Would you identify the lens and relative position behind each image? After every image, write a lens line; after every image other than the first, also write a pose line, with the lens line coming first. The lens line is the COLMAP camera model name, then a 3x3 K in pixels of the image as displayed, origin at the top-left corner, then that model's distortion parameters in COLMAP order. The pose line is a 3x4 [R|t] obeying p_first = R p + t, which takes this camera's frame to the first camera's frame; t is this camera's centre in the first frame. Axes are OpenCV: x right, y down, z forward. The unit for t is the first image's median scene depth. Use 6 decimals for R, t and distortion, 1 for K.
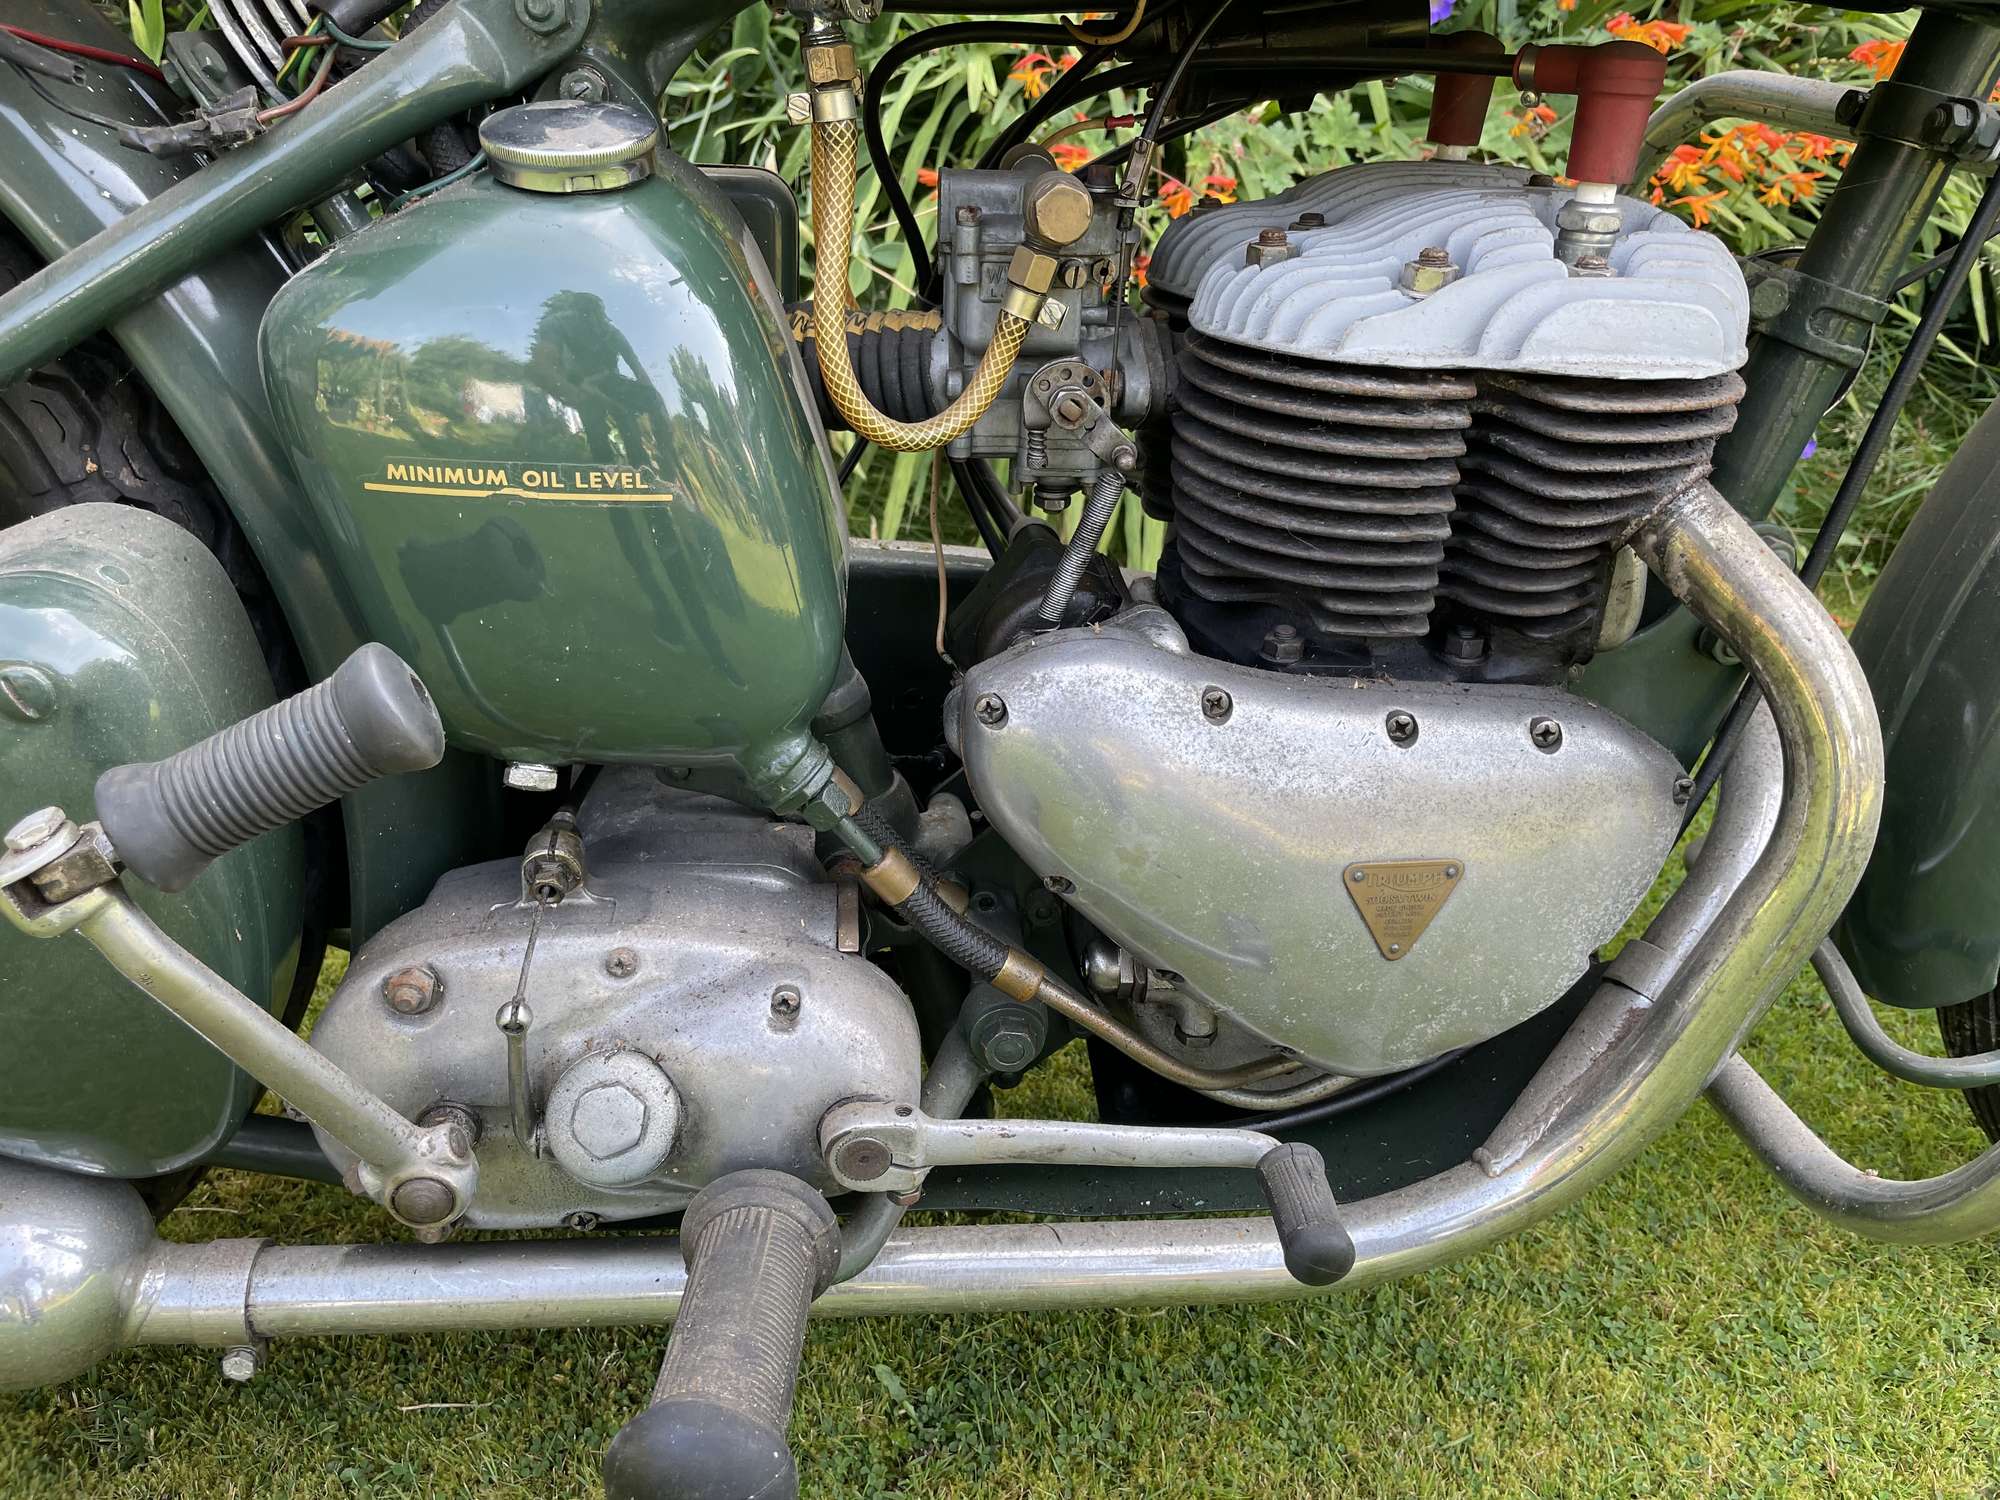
lens RADIAL K [[1529.1, 0, 999.2], [0, 1529.1, 745.9], [0, 0, 1]] dist [0.067851, -0.101408]
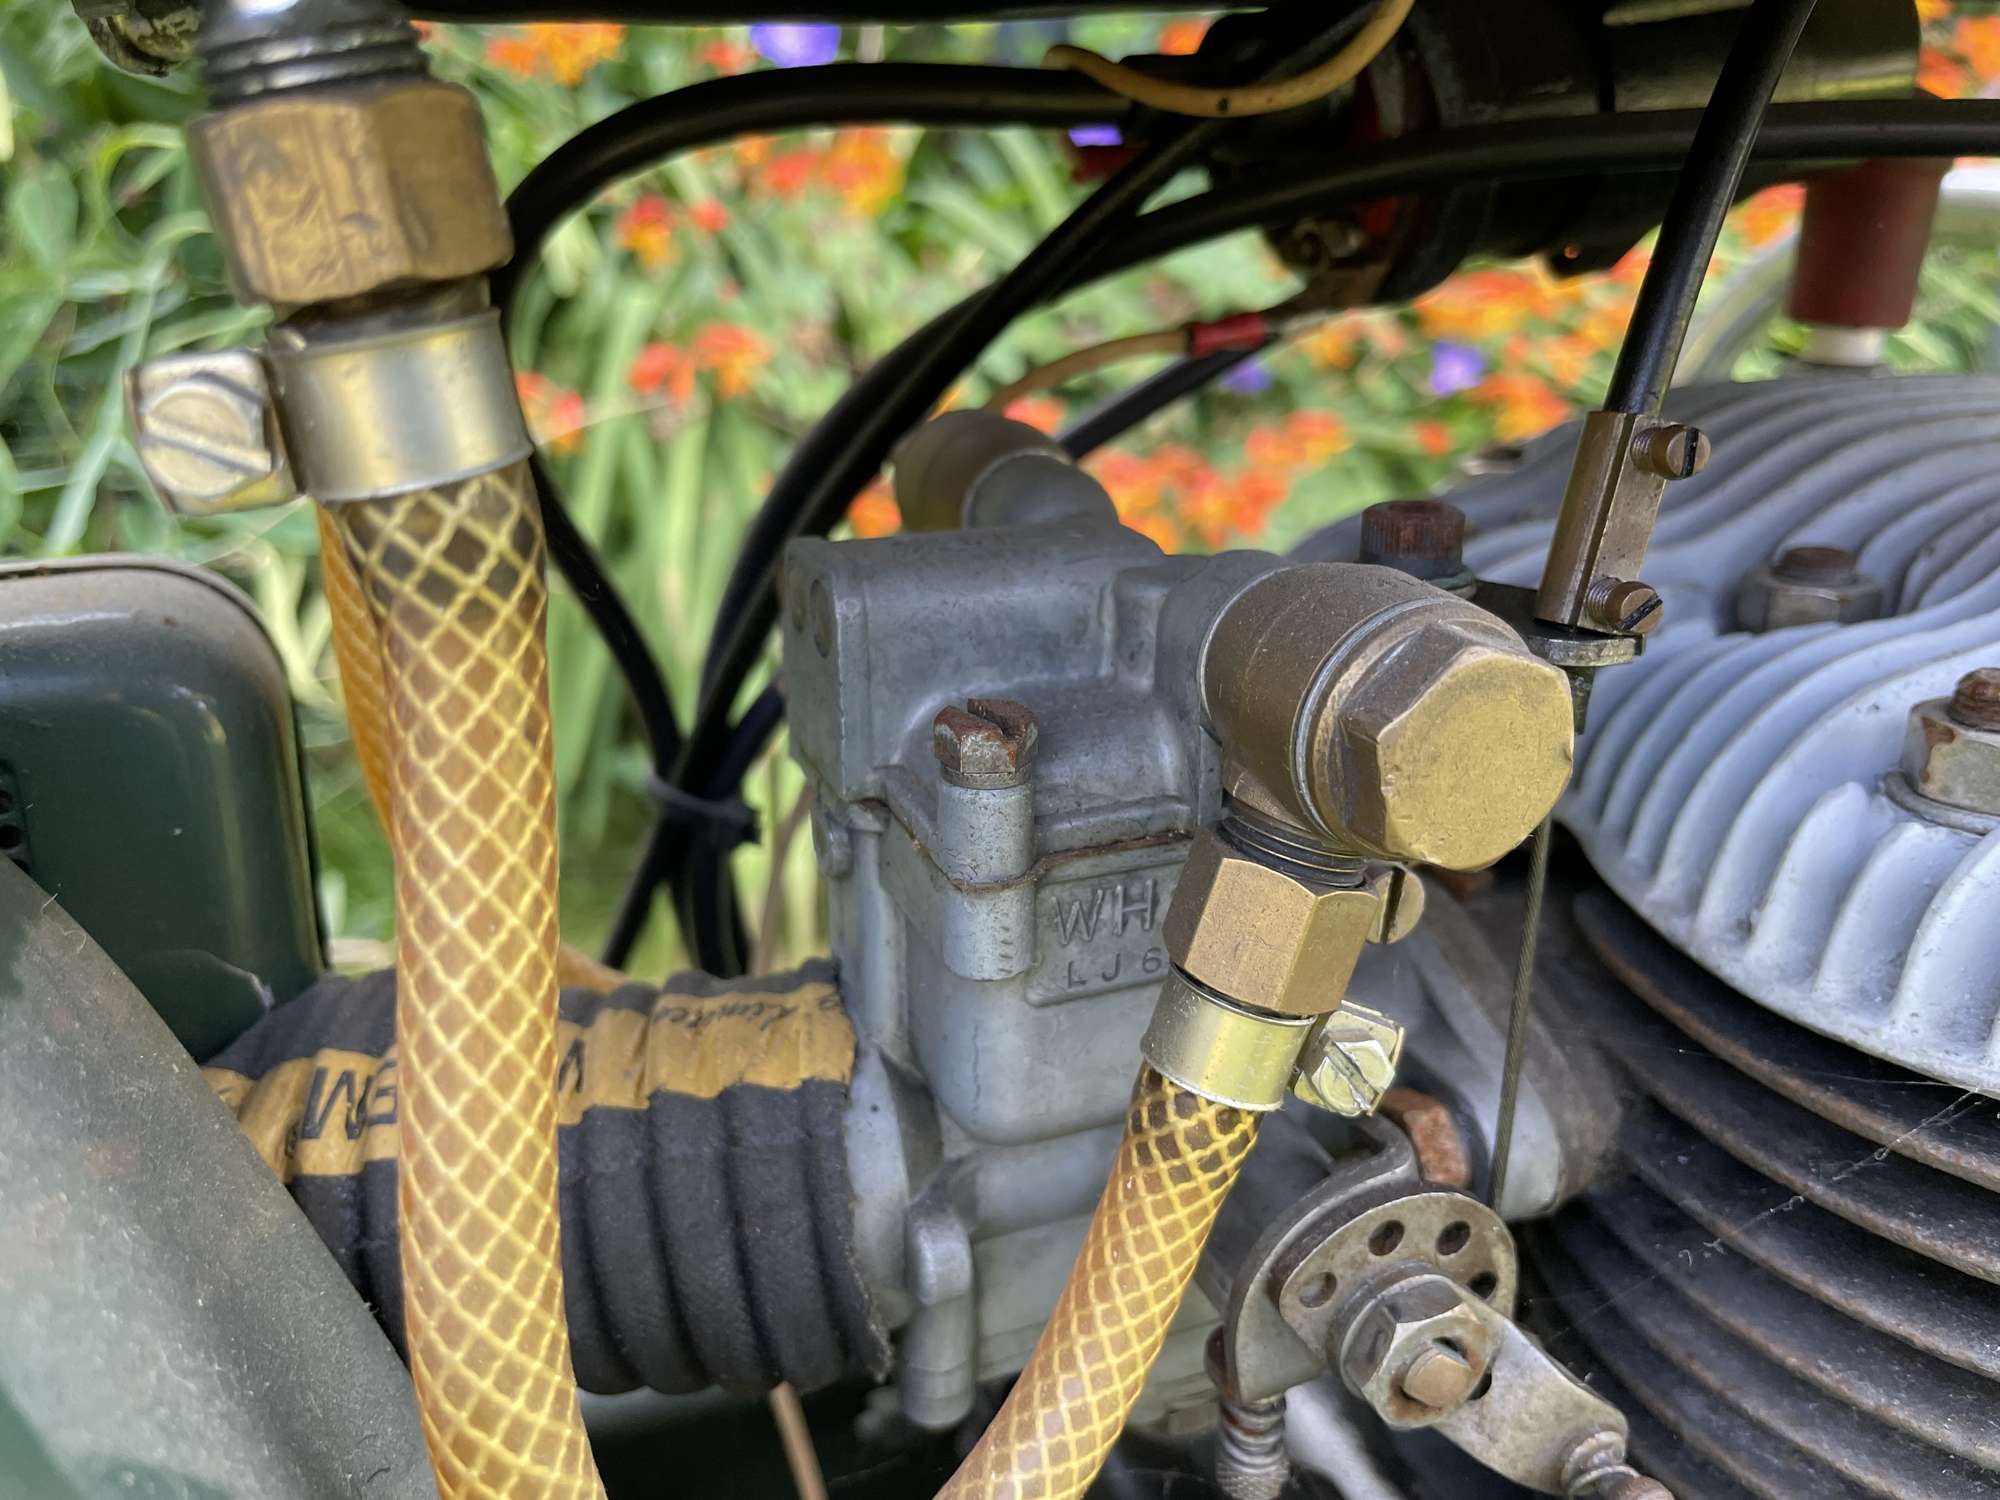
lens RADIAL K [[1529.1, 0, 983.4], [0, 1529.1, 743.6], [0, 0, 1]] dist [0.067851, -0.101408]
pose [[0.958963, -0.132228, 0.250809, -0.083747], [0.154404, 0.985467, -0.070816, -0.320191], [-0.237800, 0.106636, 0.965443, 0.736567]]
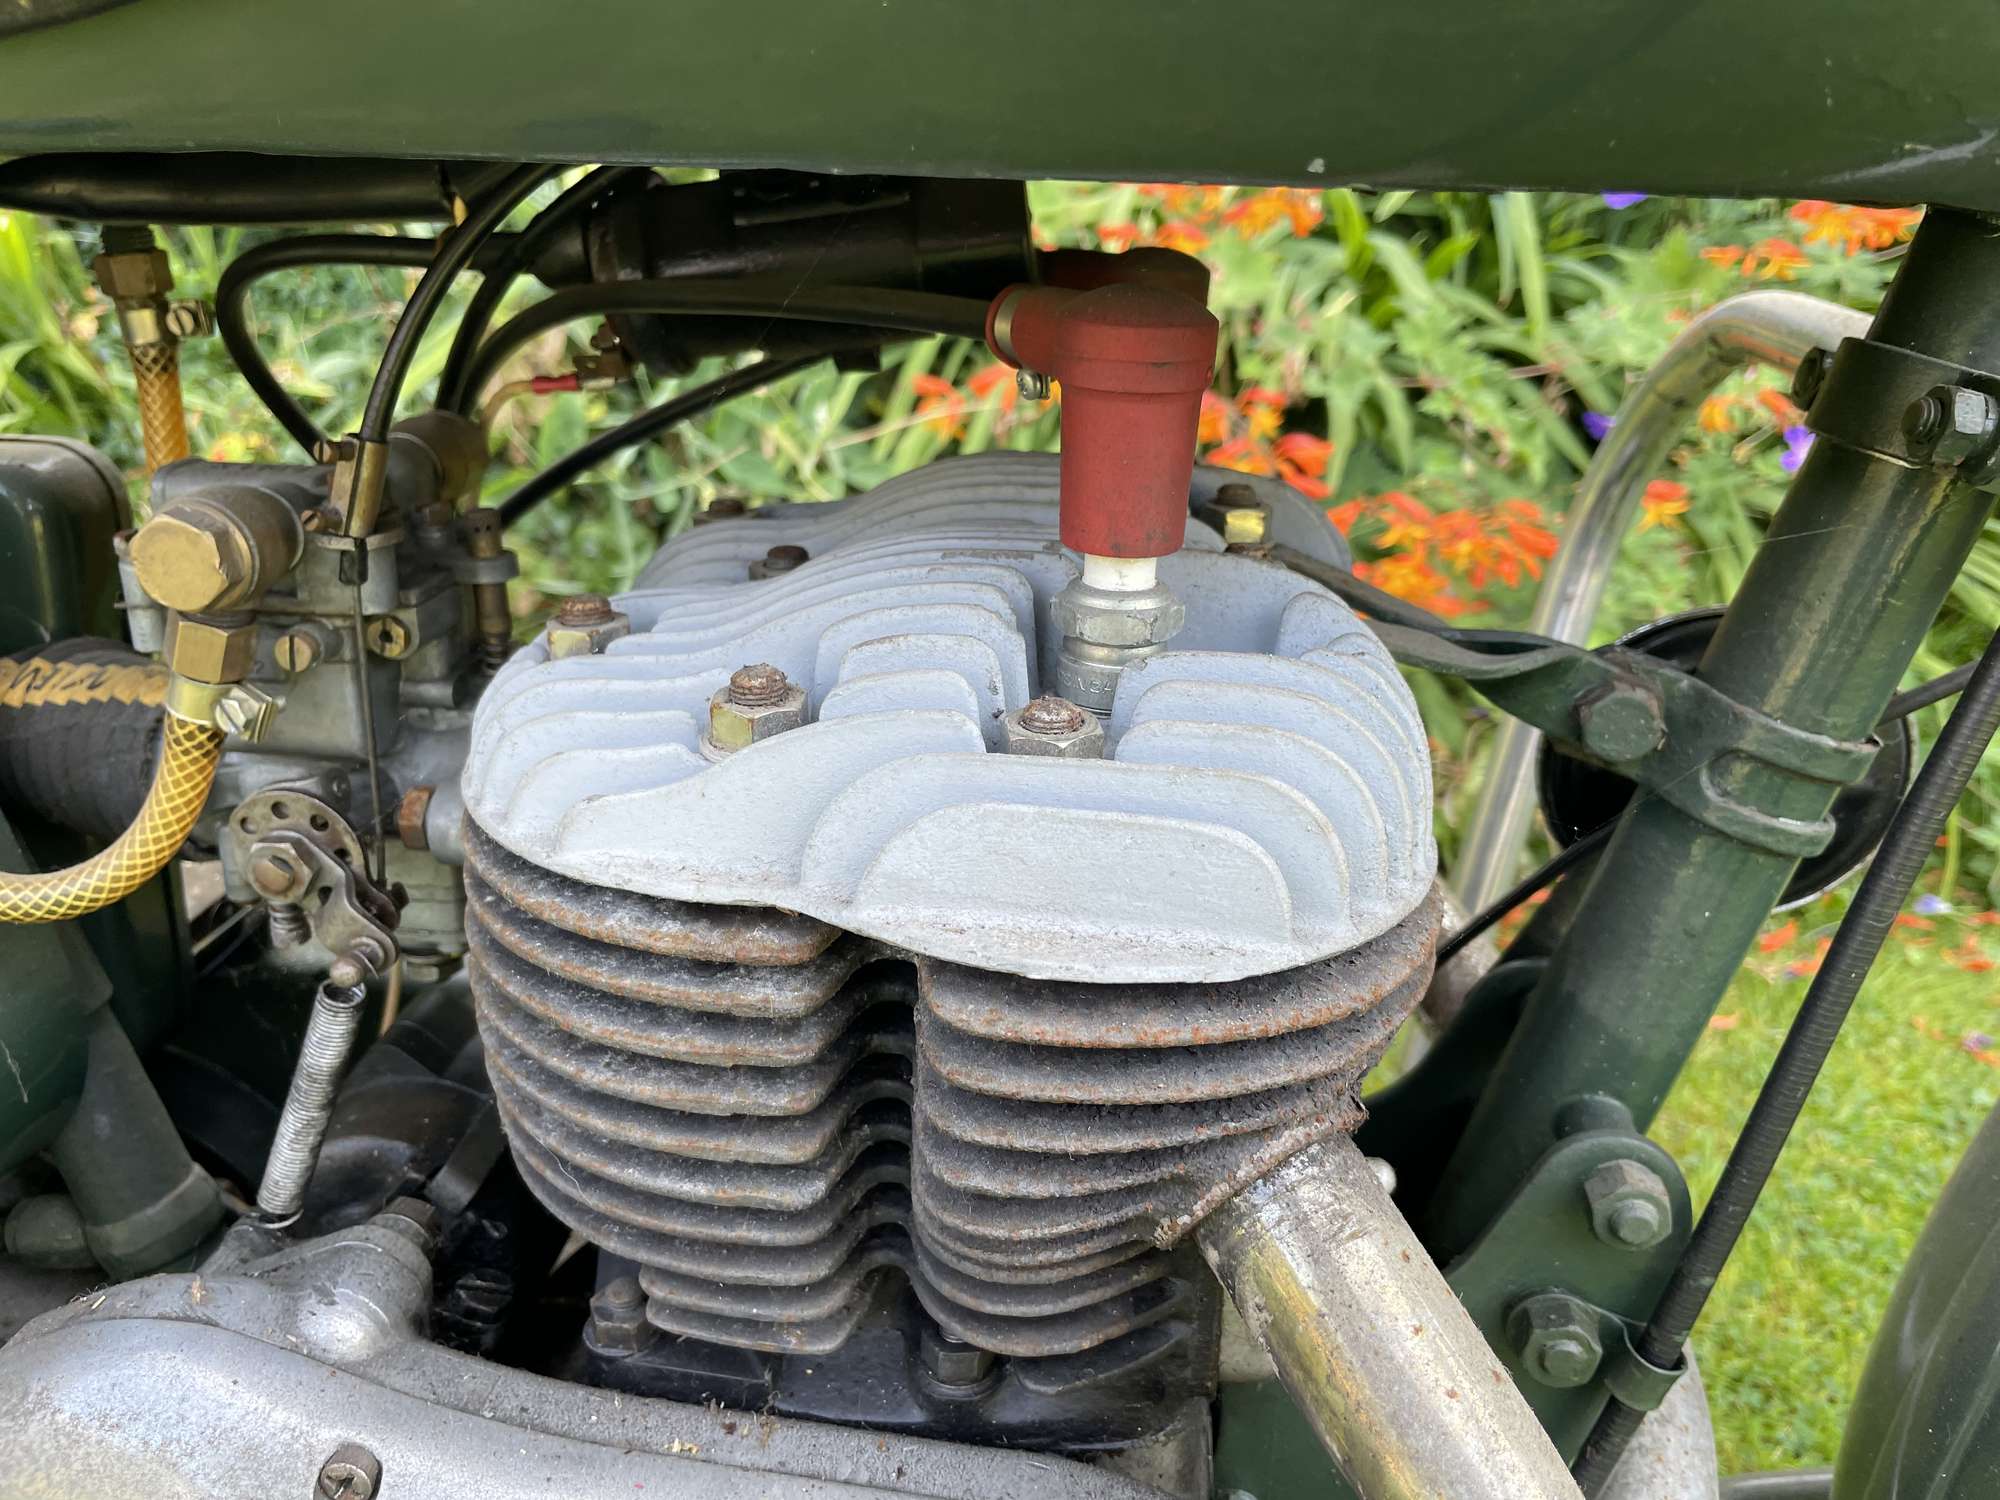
lens RADIAL K [[1529.1, 0, 1008.2], [0, 1529.1, 738.6], [0, 0, 1]] dist [0.067851, -0.101408]
pose [[0.978678, 0.060911, -0.196162, 0.426714], [-0.080932, 0.992113, -0.095716, -0.234482], [0.188785, 0.109550, 0.975889, 0.473789]]
